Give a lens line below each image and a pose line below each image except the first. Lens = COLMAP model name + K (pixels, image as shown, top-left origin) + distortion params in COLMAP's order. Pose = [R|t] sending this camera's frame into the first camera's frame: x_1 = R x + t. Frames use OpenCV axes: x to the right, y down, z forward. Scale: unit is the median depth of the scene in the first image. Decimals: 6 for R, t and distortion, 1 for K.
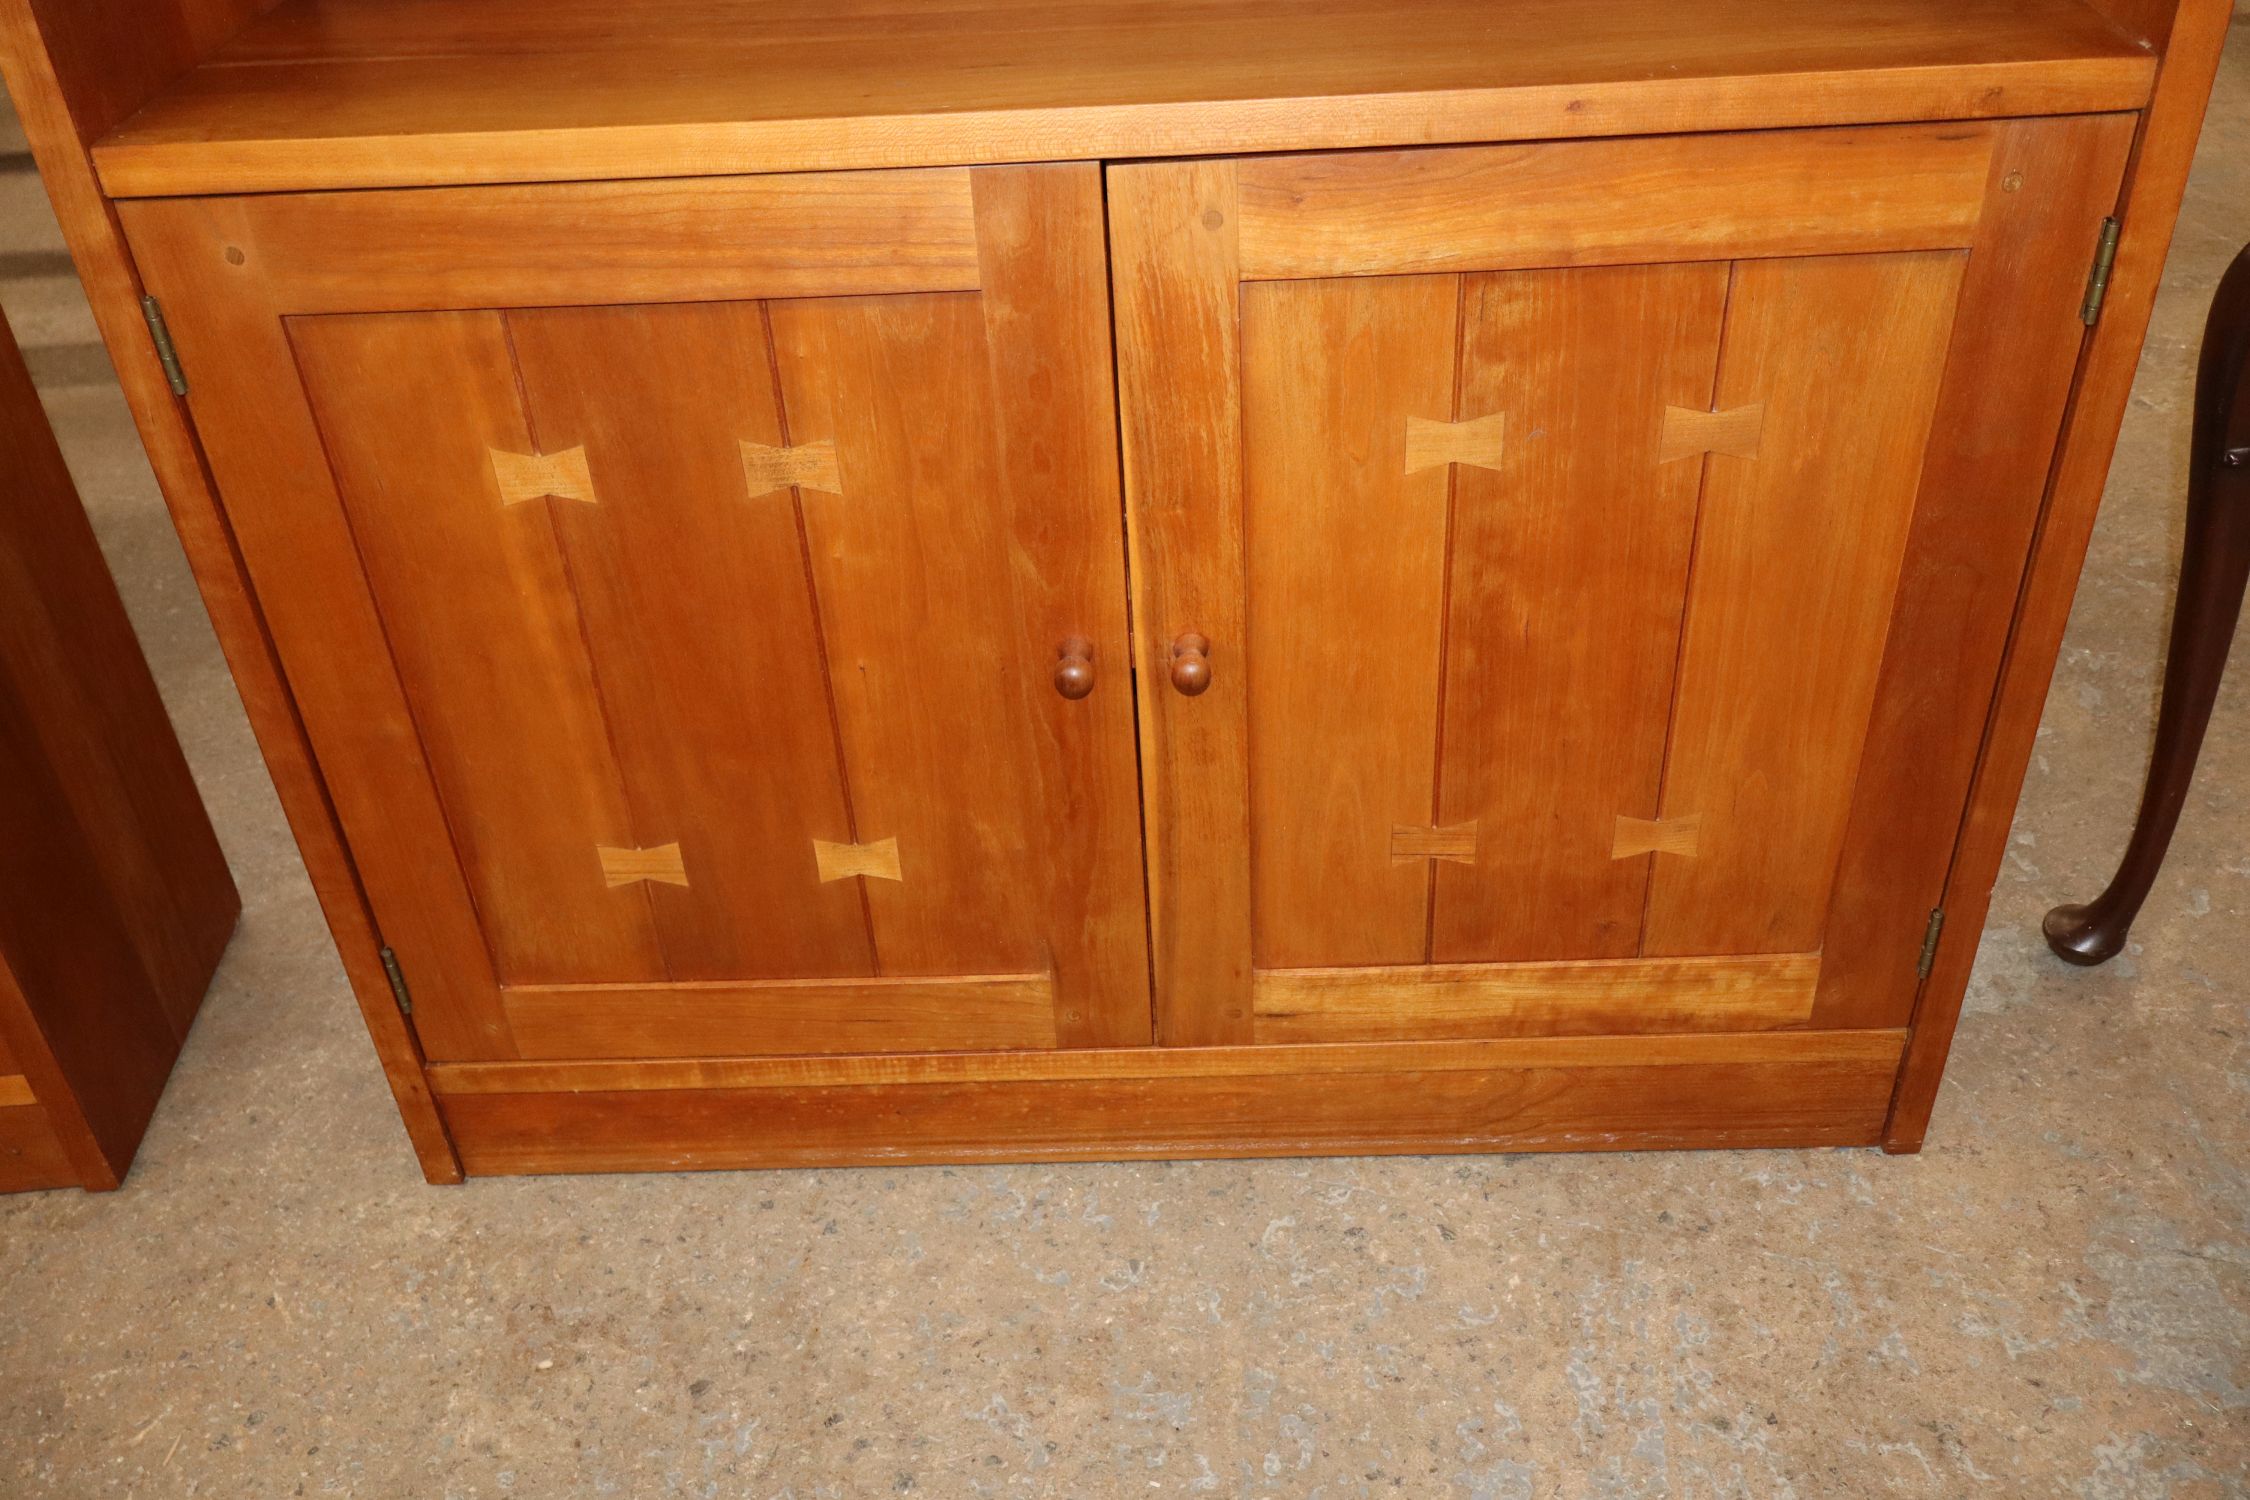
lens RADIAL K [[1985.6, 0, 1121.3], [0, 1985.6, 748.0], [0, 0, 1]] dist [0.002628, 0.011166]
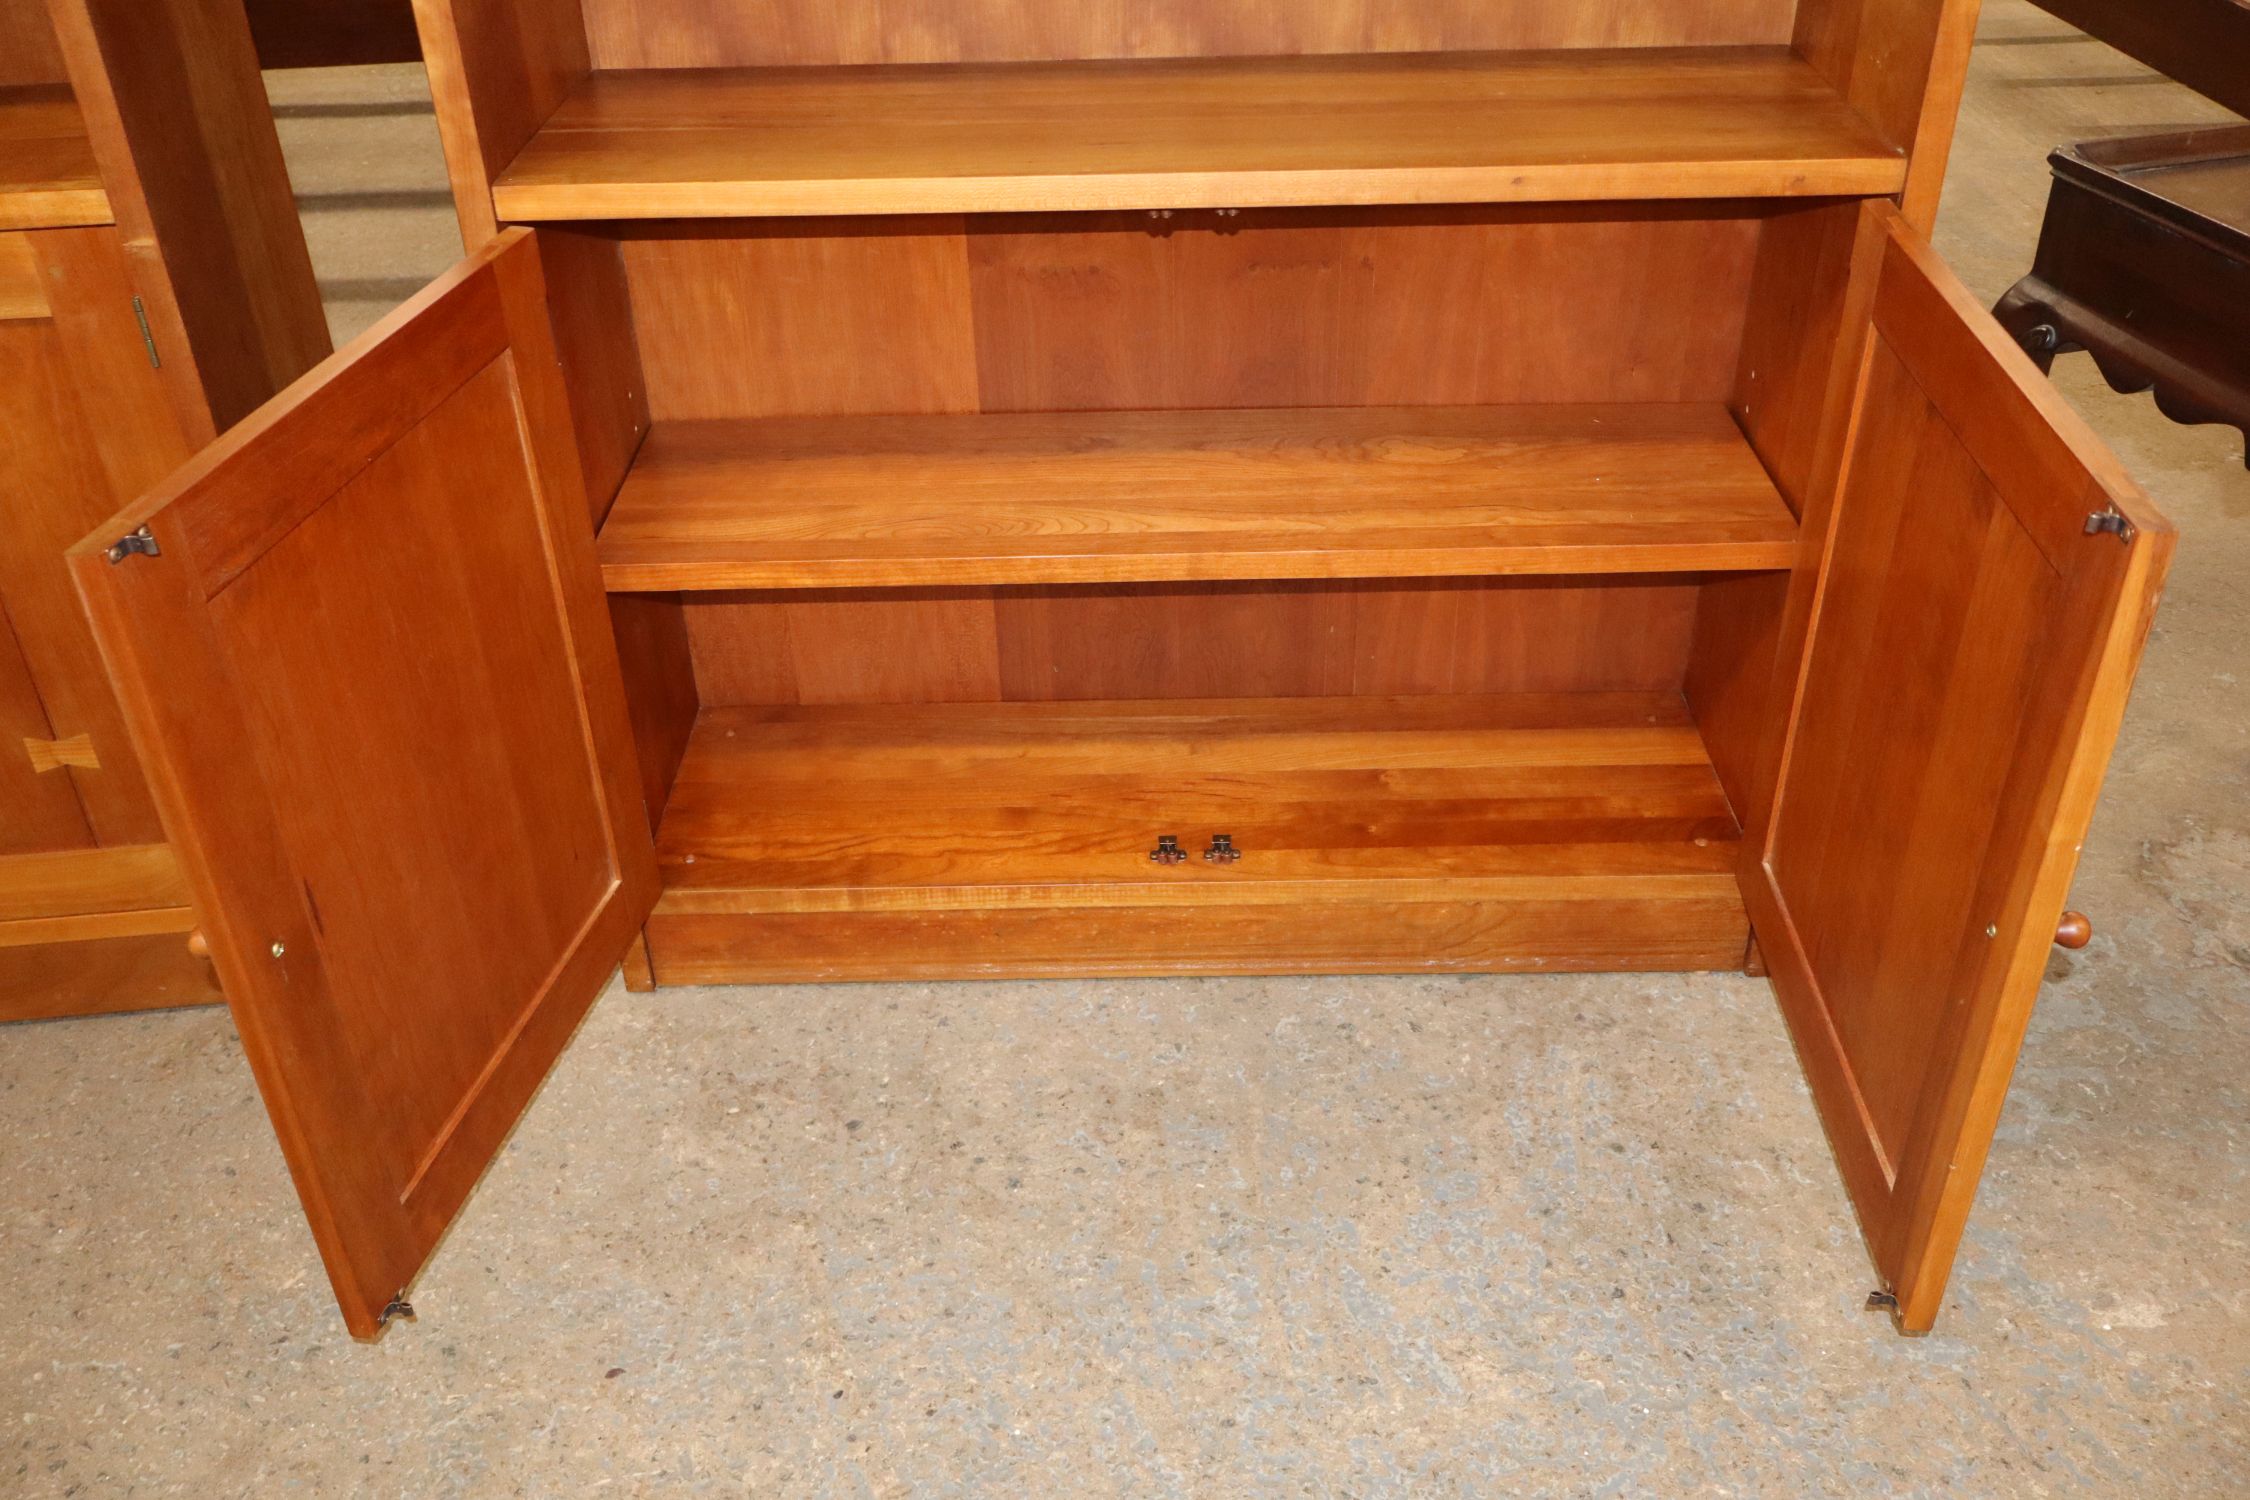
lens RADIAL K [[1985.6, 0, 1121.3], [0, 1985.6, 752.5], [0, 0, 1]] dist [0.002628, 0.011166]
pose [[0.999514, 0.015471, 0.027081, -0.070862], [-0.014662, 0.999447, -0.029830, 0.106469], [-0.027527, 0.029419, 0.999188, -0.323125]]
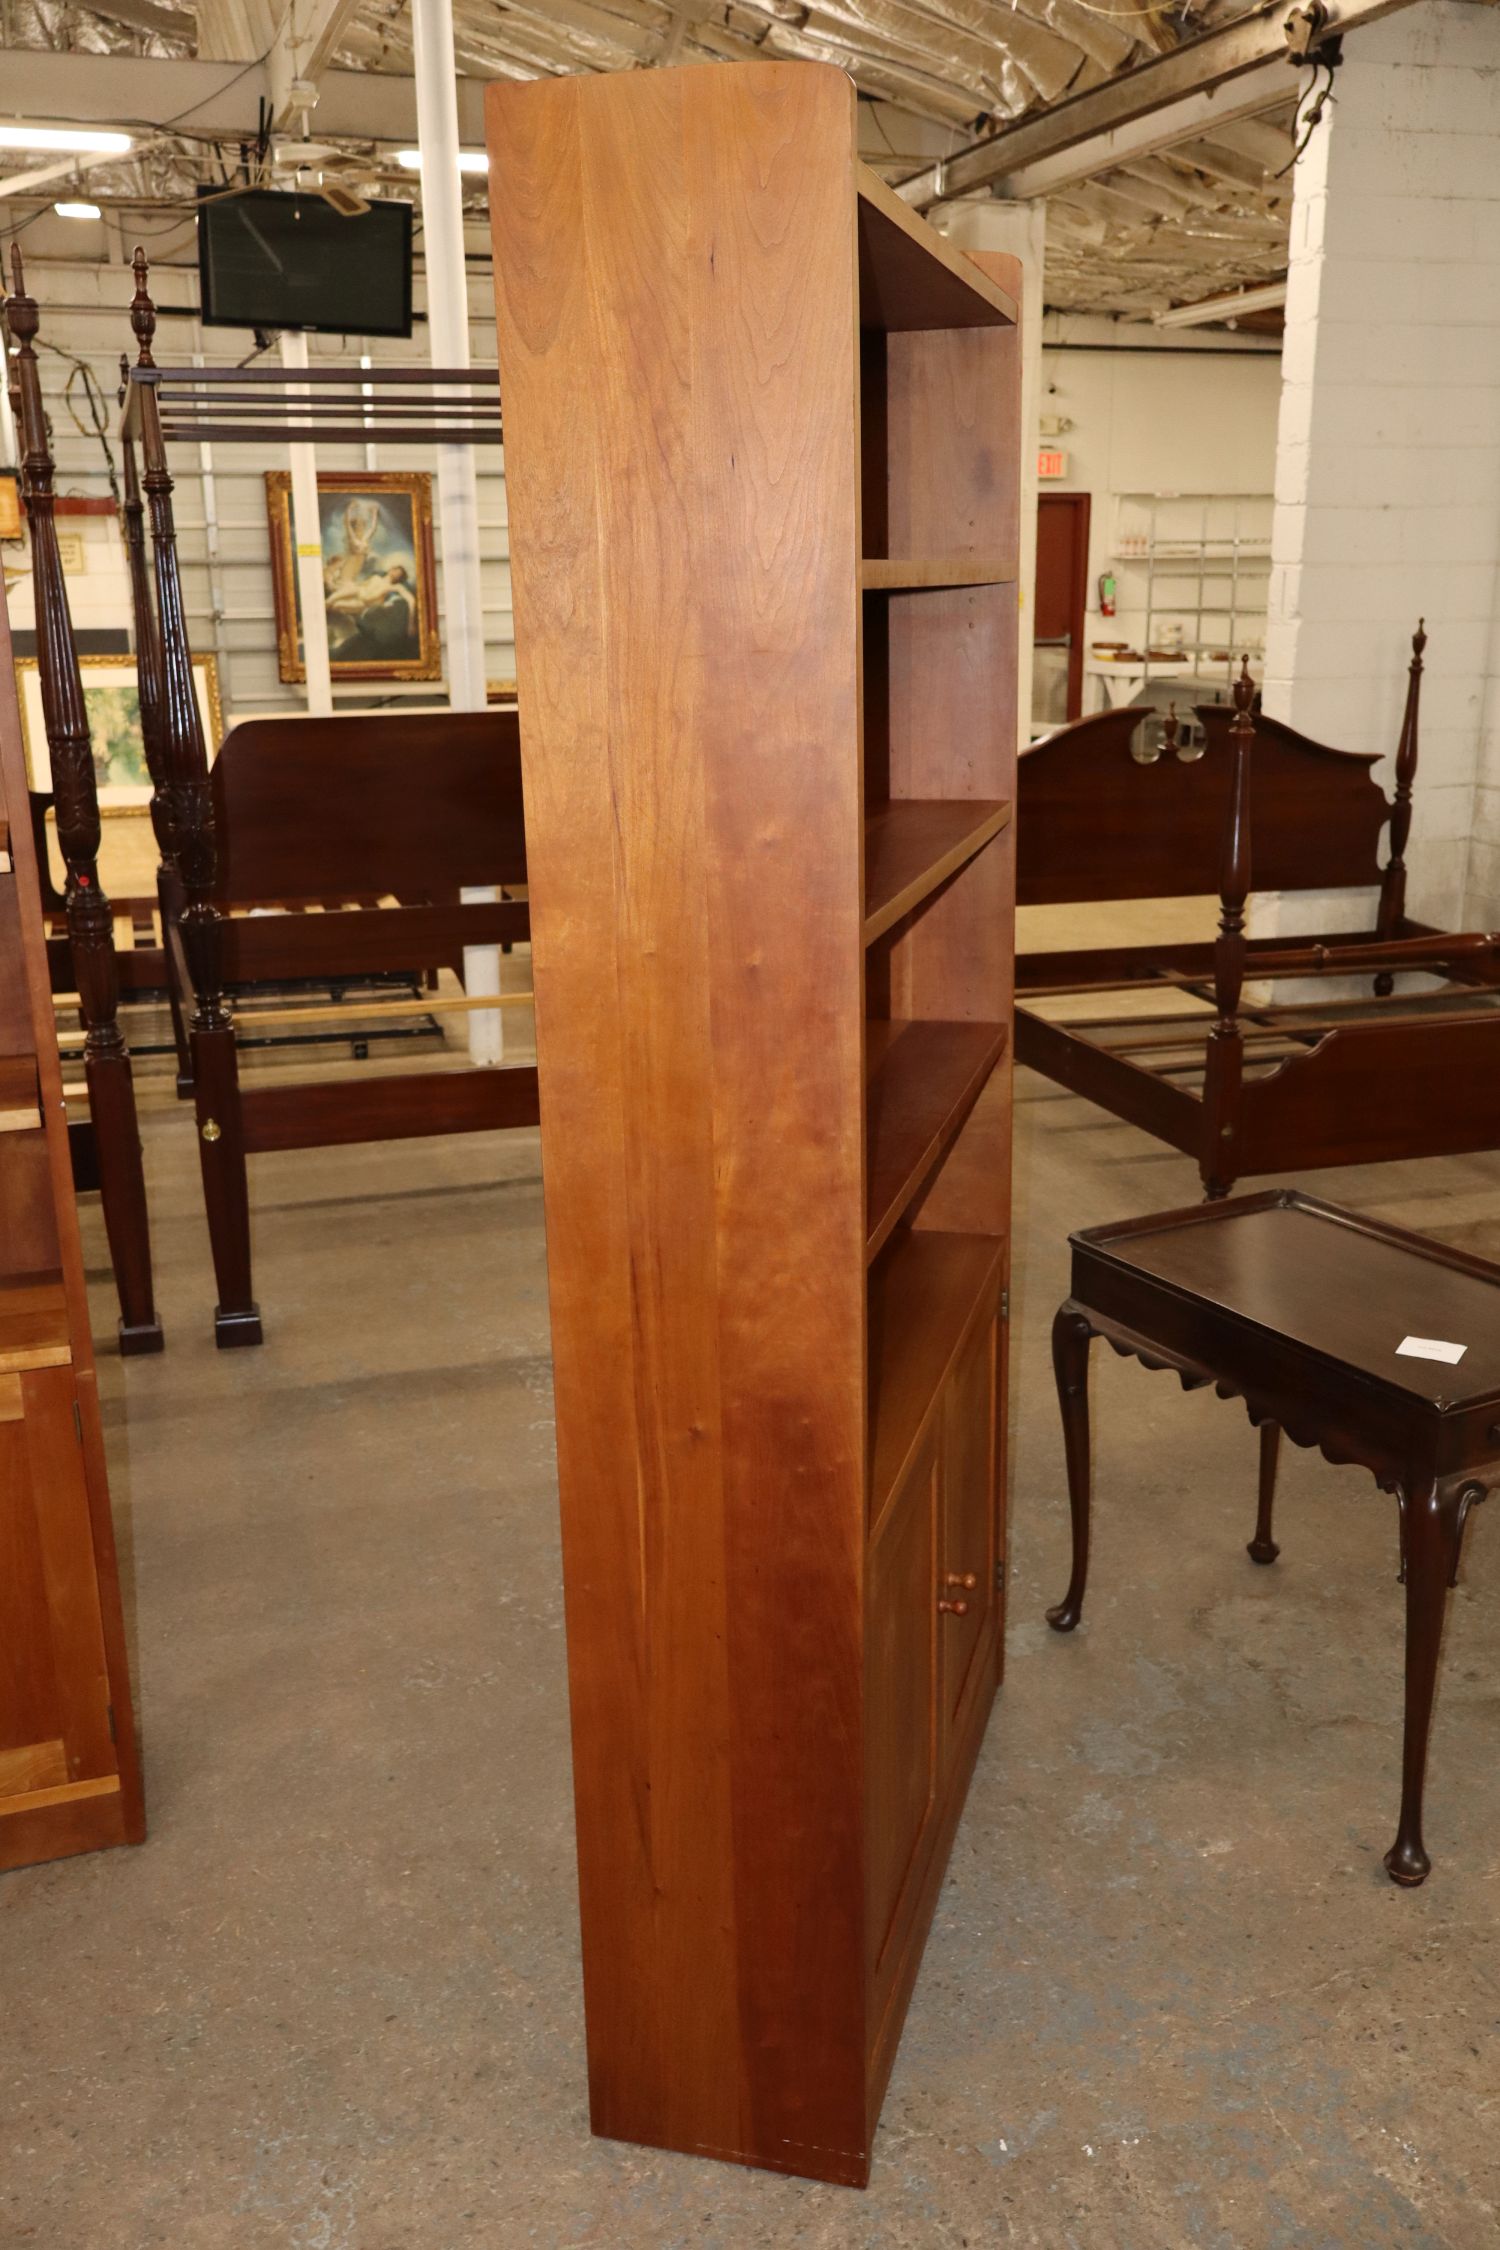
lens RADIAL K [[1985.6, 0, 752.2], [0, 1985.6, 1119.5], [0, 0, 1]] dist [0.002628, 0.011166]
pose [[0.964067, -0.035006, 0.263341, -0.454424], [0.120607, 0.940909, -0.316455, 0.265020], [-0.236703, 0.336845, 0.911322, -1.243695]]
